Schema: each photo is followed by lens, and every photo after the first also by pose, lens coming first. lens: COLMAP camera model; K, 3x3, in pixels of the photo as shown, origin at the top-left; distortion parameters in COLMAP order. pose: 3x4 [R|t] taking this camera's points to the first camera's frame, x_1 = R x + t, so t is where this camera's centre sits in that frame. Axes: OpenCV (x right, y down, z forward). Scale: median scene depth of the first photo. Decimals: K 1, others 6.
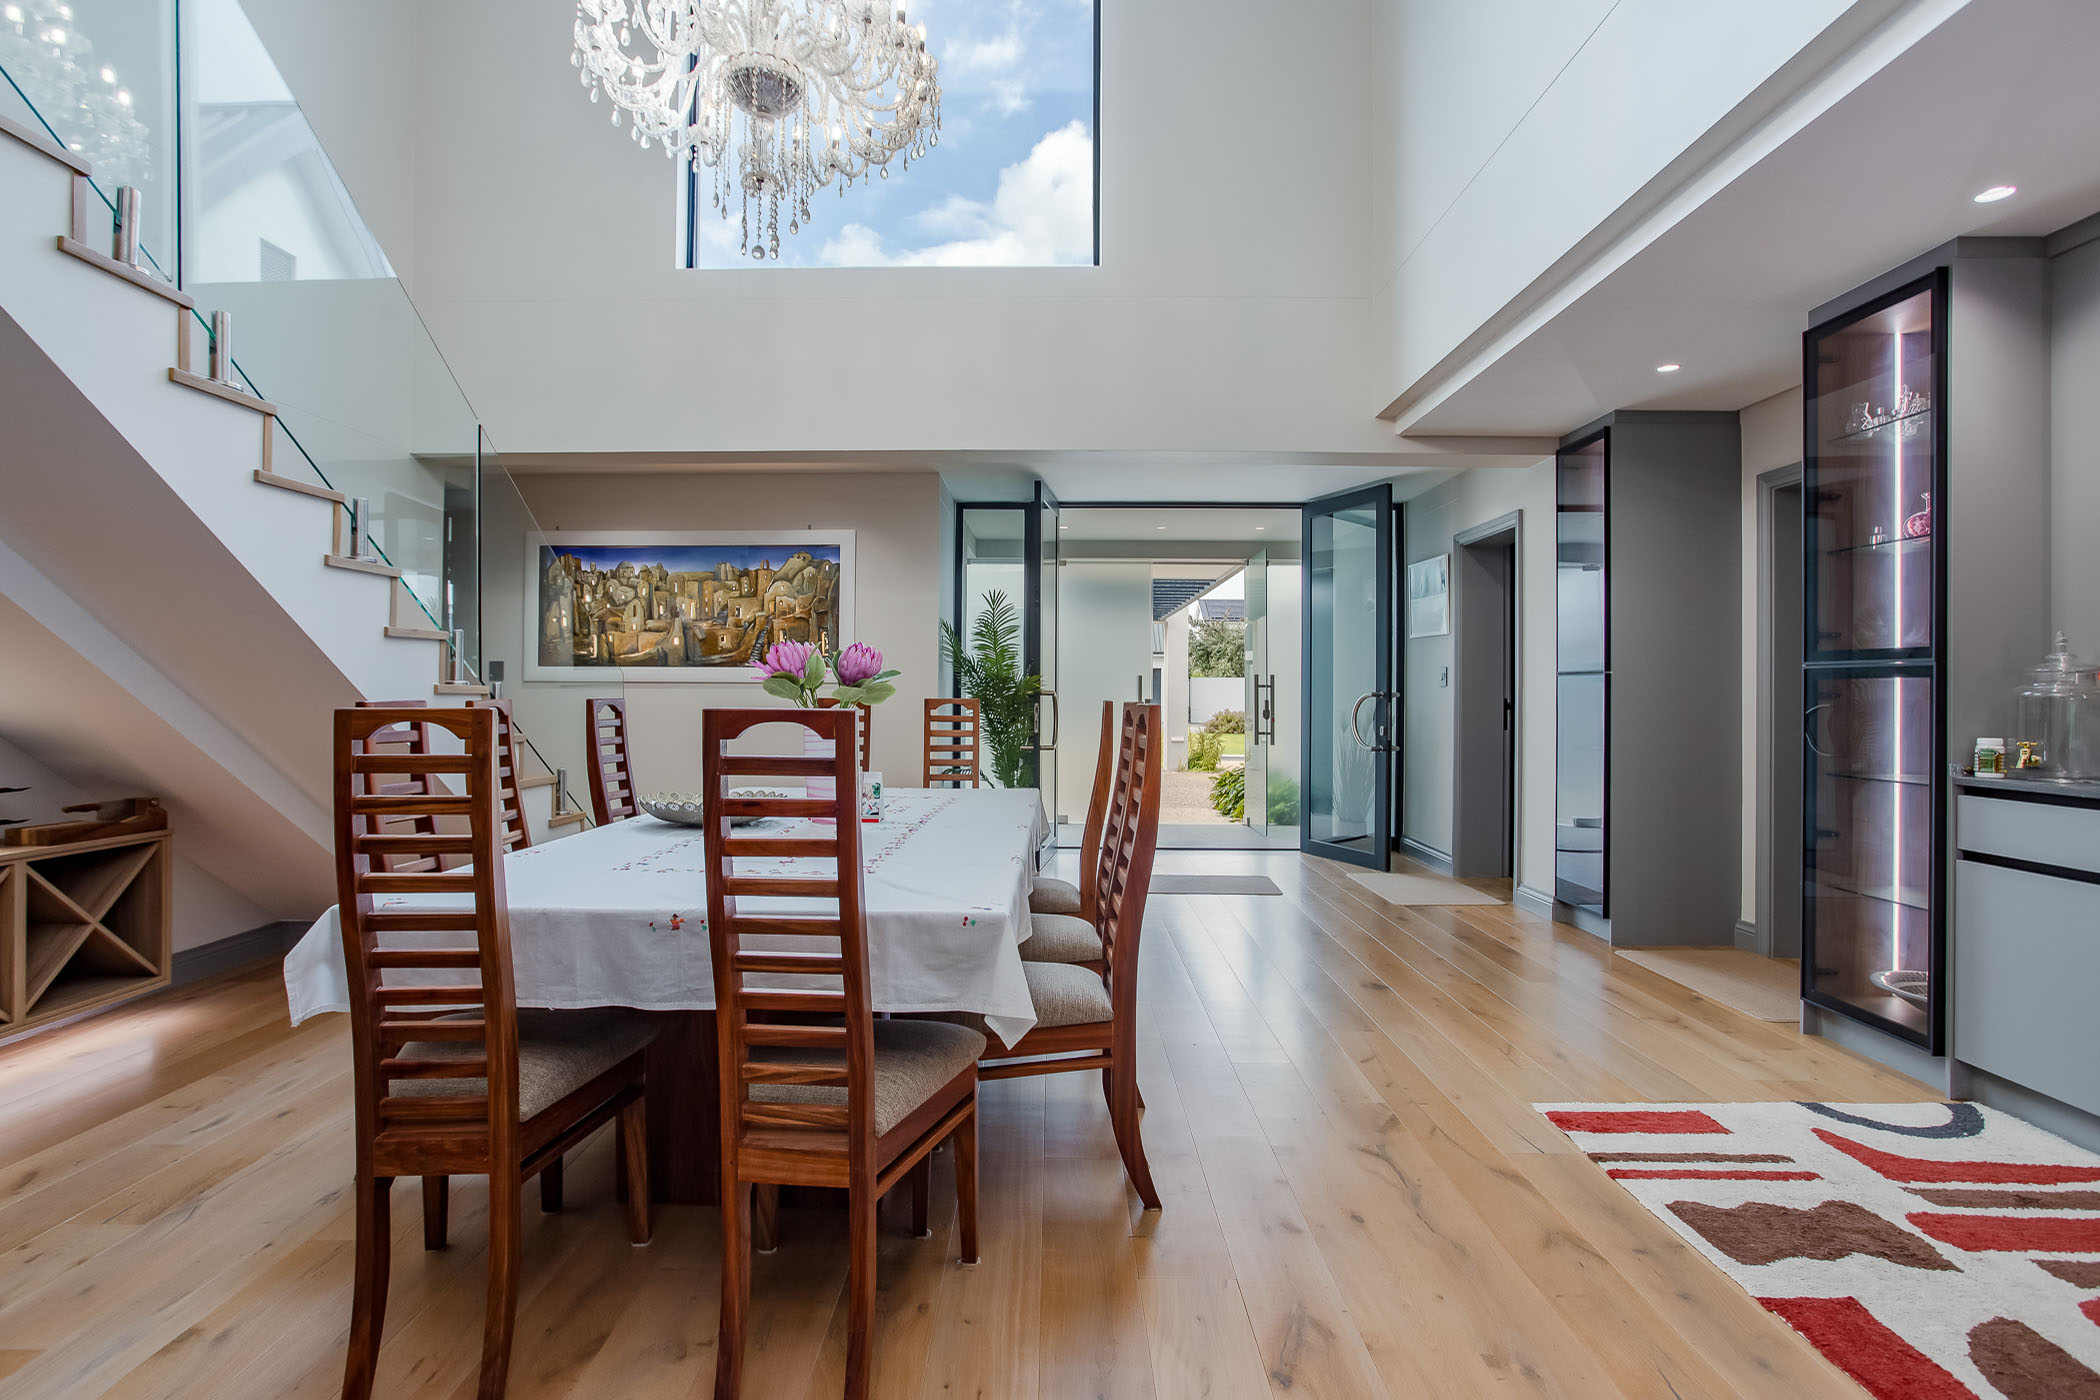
lens RADIAL K [[1058.9, 0, 1050.7], [0, 1058.9, 683.7], [0, 0, 1]] dist [-0.022667, 0.002297]
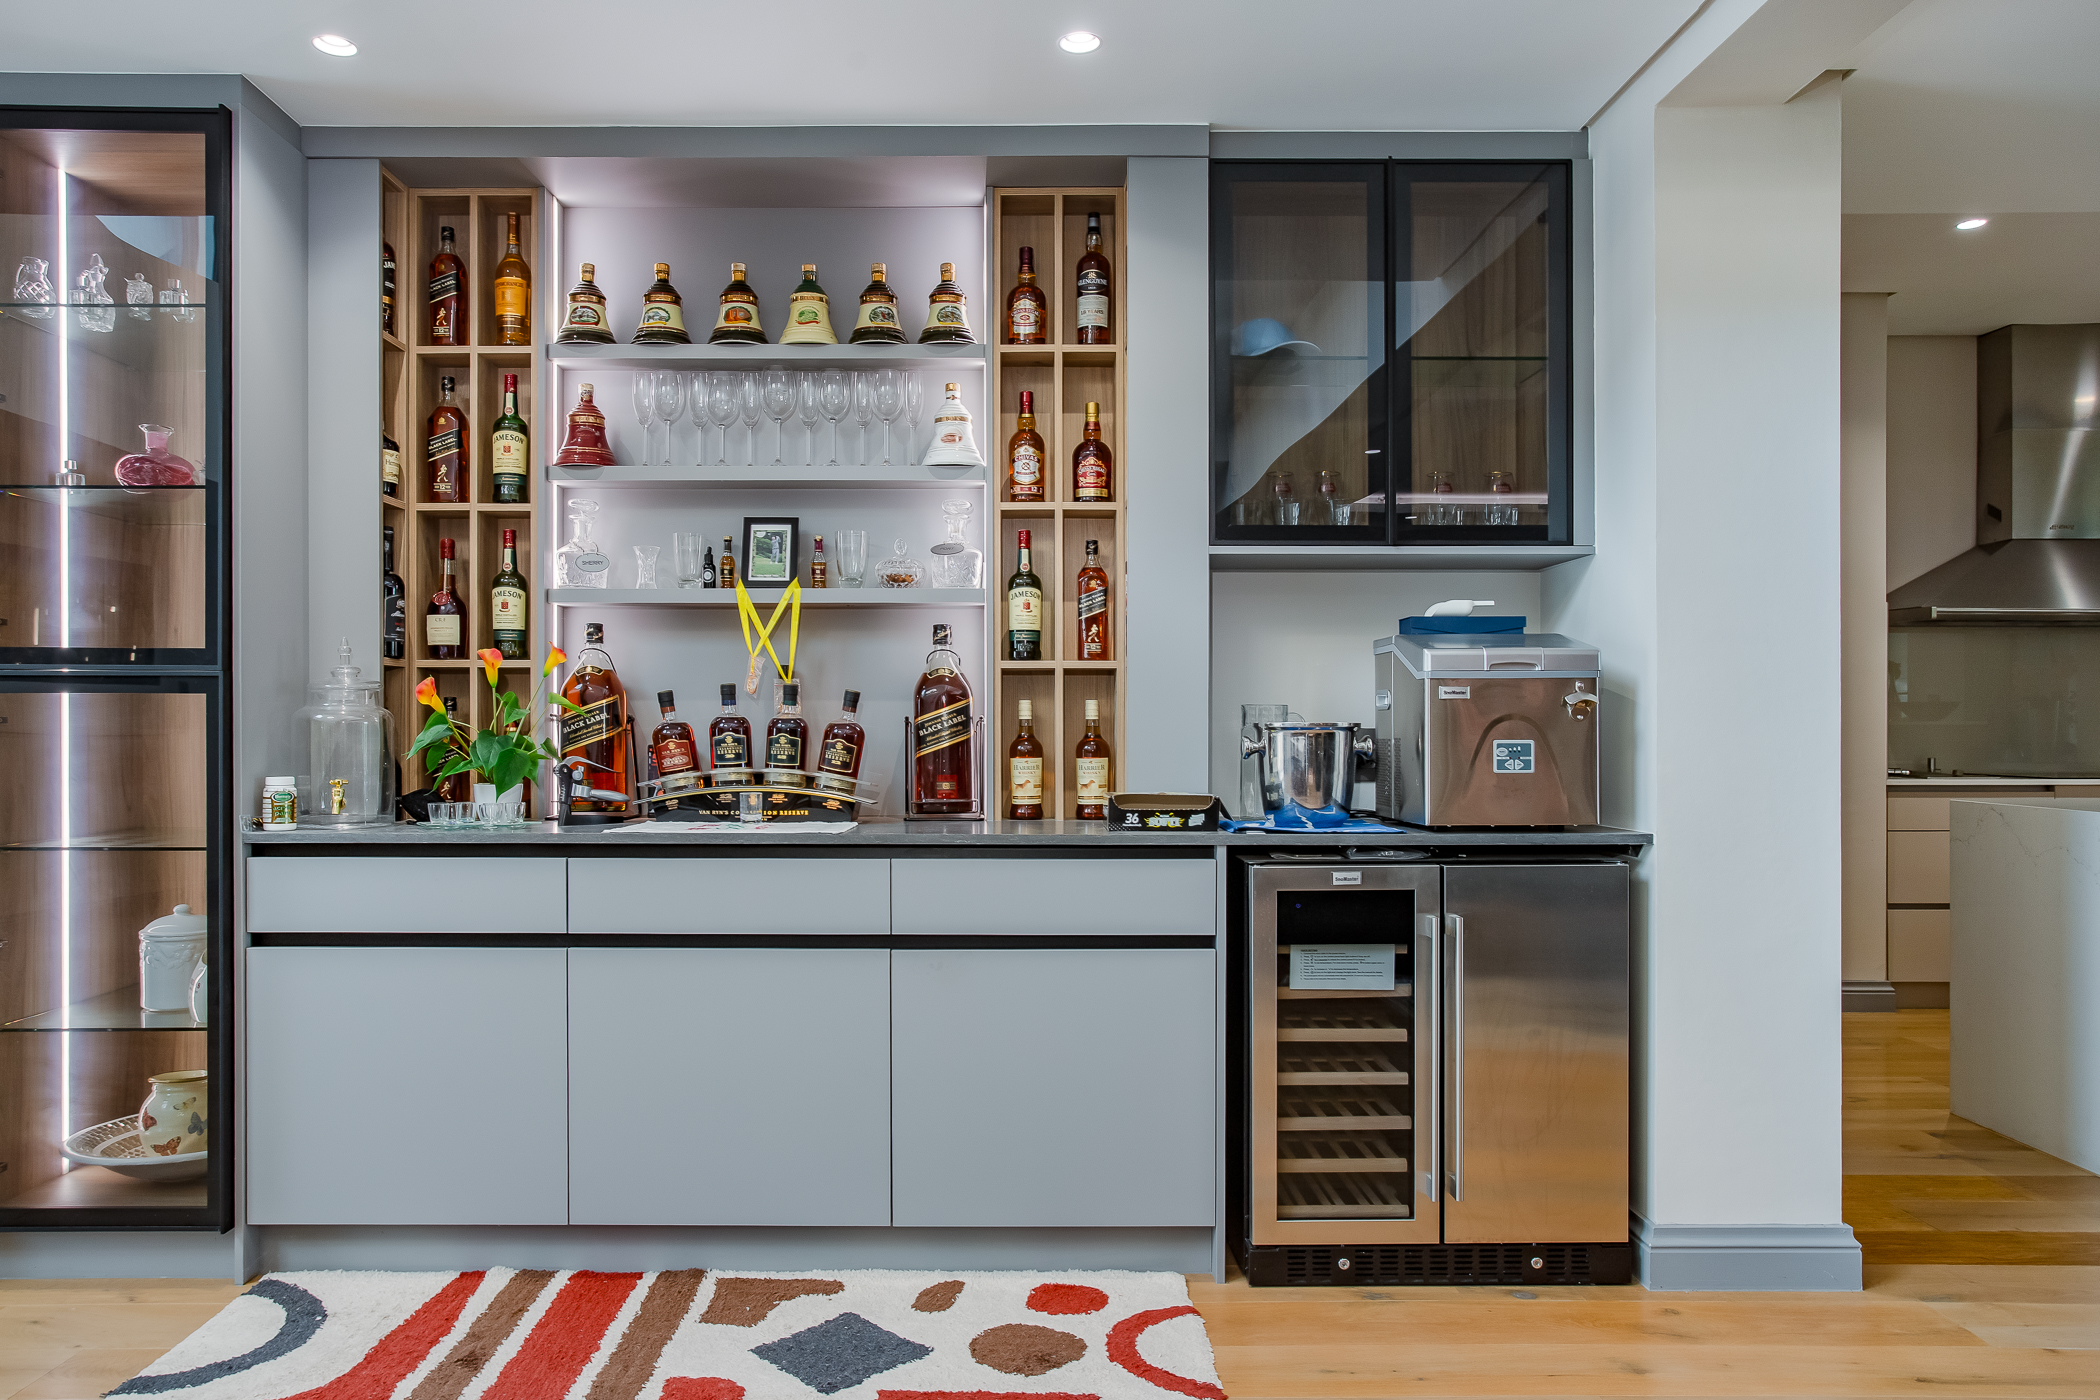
lens RADIAL K [[1427.4, 0, 1027.3], [0, 1427.4, 718.5], [0, 0, 1]] dist [0.005375, 0.000150]
pose [[0.001399, -0.012171, 0.999925, -0.095035], [-0.007058, 0.999901, 0.012180, -0.004238], [-0.999974, -0.007075, 0.001313, 0.389613]]
